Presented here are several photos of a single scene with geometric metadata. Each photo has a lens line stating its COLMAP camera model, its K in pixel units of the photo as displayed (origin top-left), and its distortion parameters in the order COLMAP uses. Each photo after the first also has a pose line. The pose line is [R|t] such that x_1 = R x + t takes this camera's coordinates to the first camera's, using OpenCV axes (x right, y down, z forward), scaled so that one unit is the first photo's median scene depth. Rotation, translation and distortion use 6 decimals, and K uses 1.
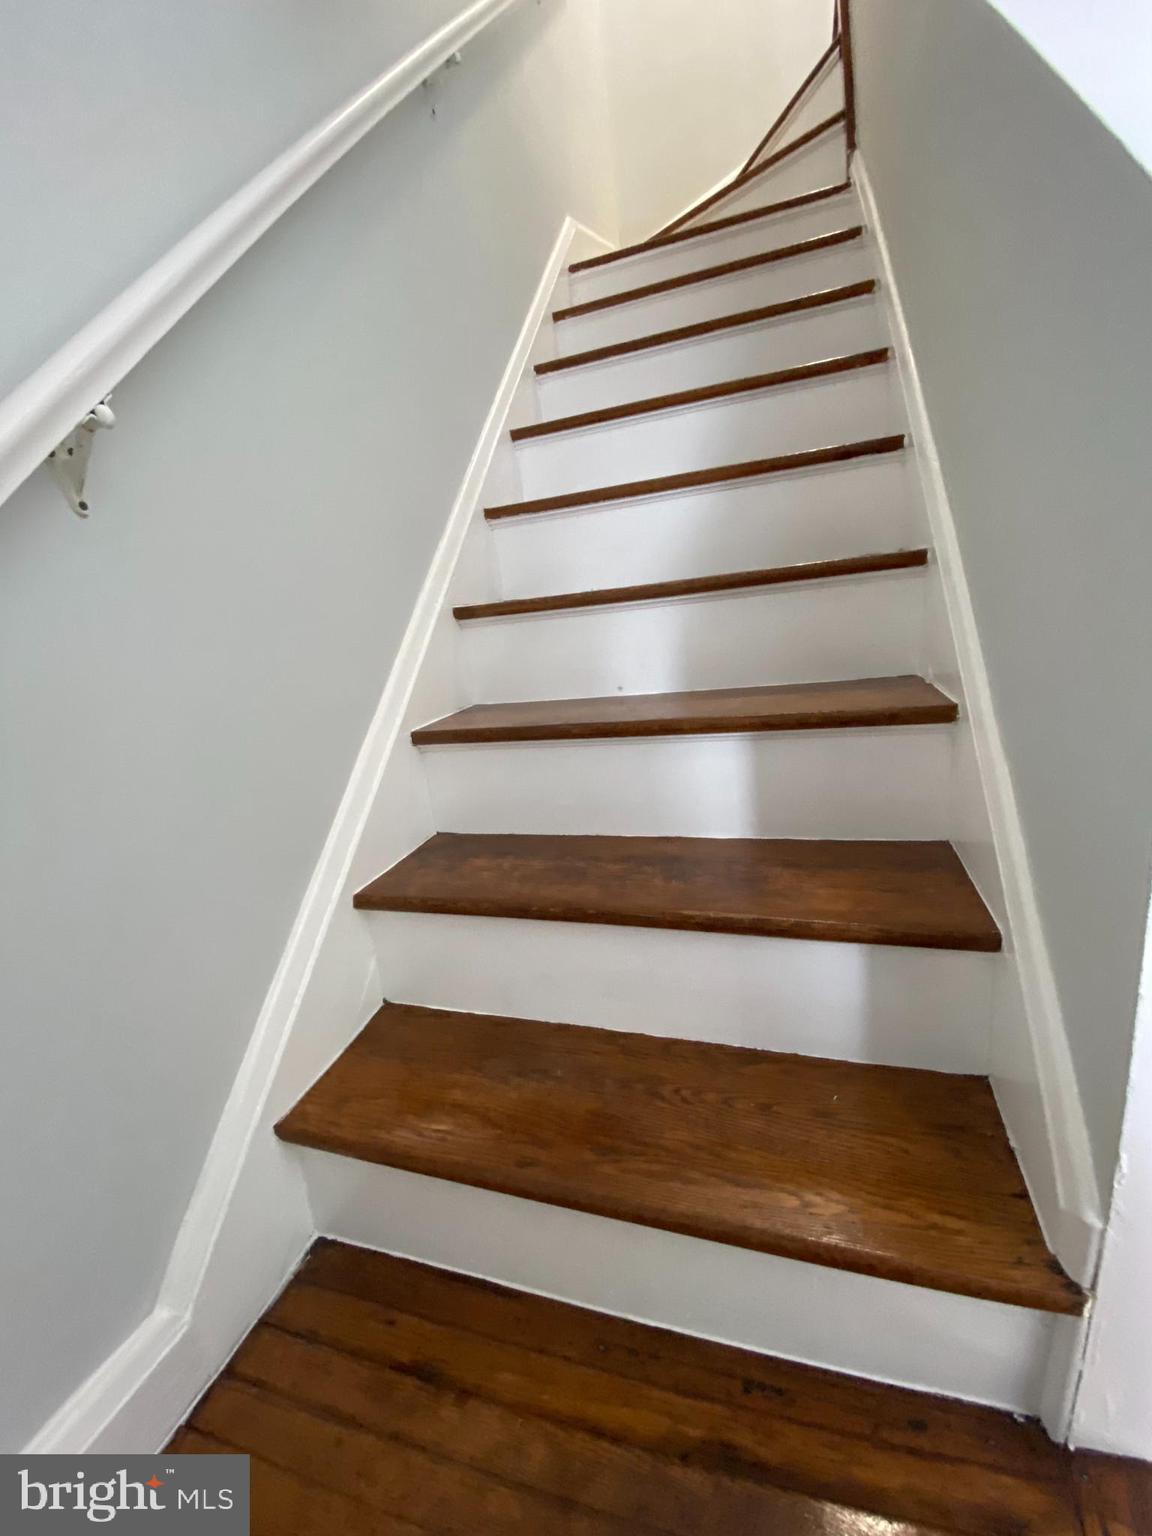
lens RADIAL K [[622.0, 0, 587.9], [0, 622.0, 764.5], [0, 0, 1]] dist [0.018922, -0.018967]
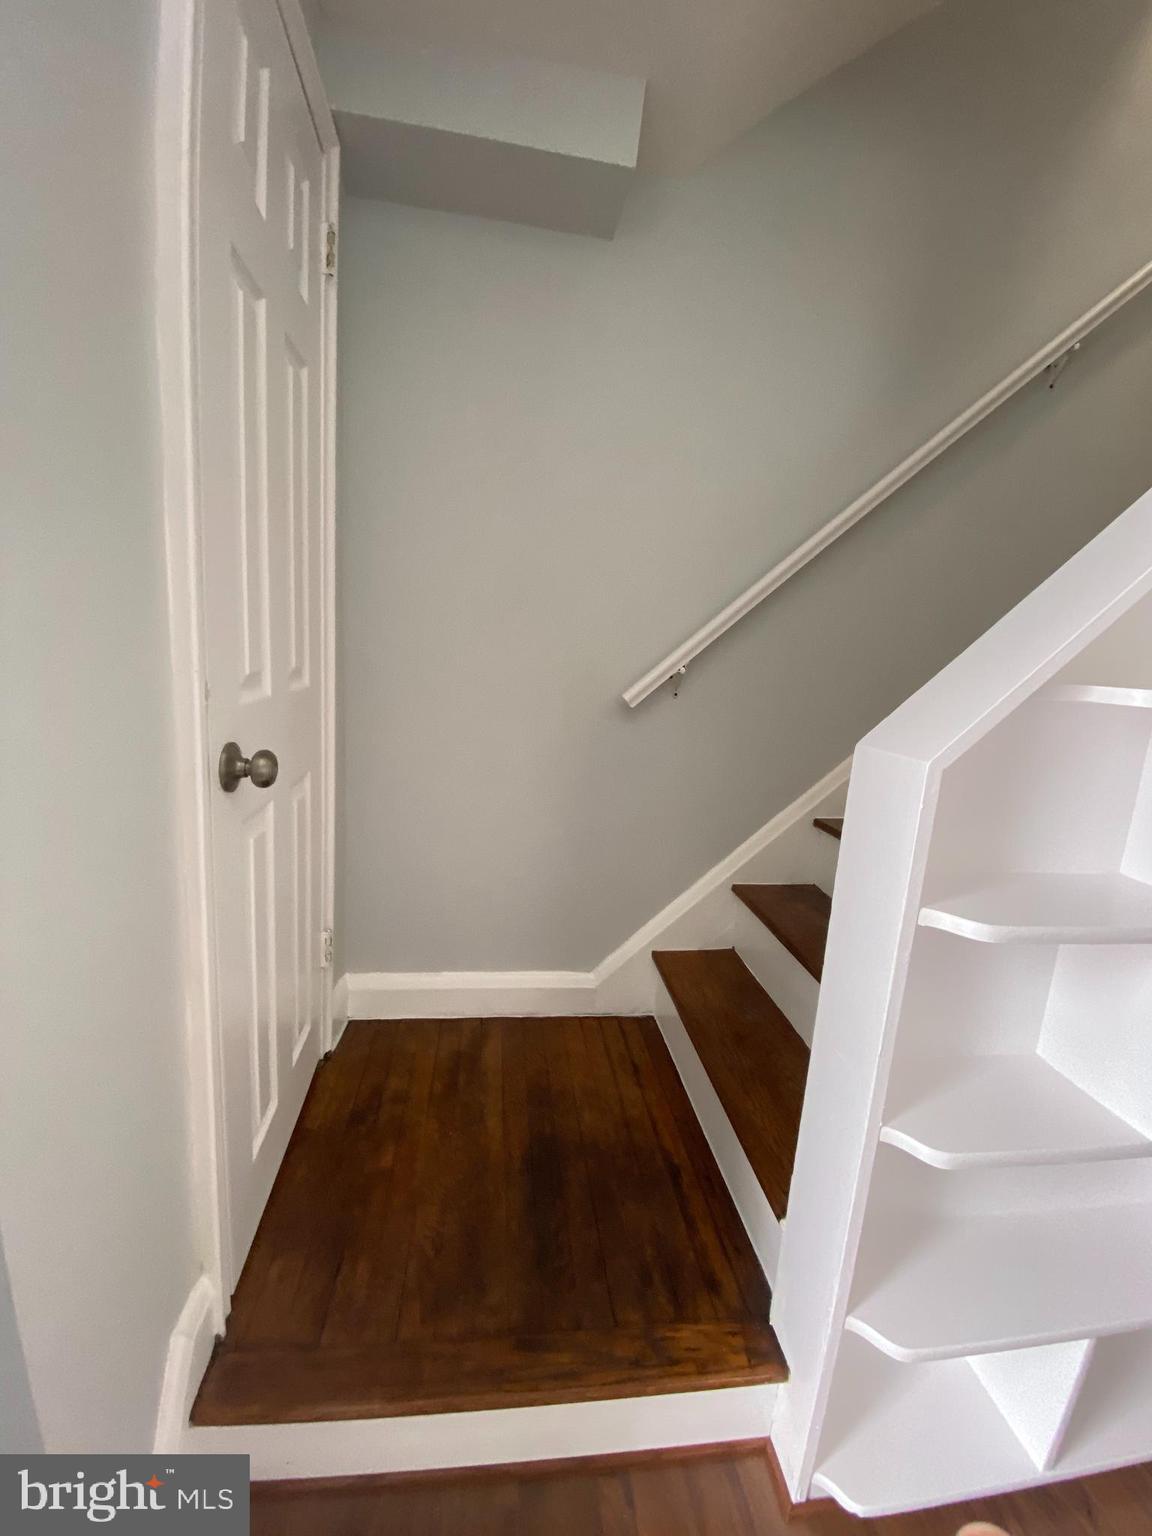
lens RADIAL K [[622.0, 0, 587.9], [0, 622.0, 764.5], [0, 0, 1]] dist [0.018922, -0.018967]
pose [[0.431503, 0.296245, -0.852082, 1.337563], [-0.332366, 0.930305, 0.155128, -0.393305], [0.838653, 0.216265, 0.499892, -0.577551]]
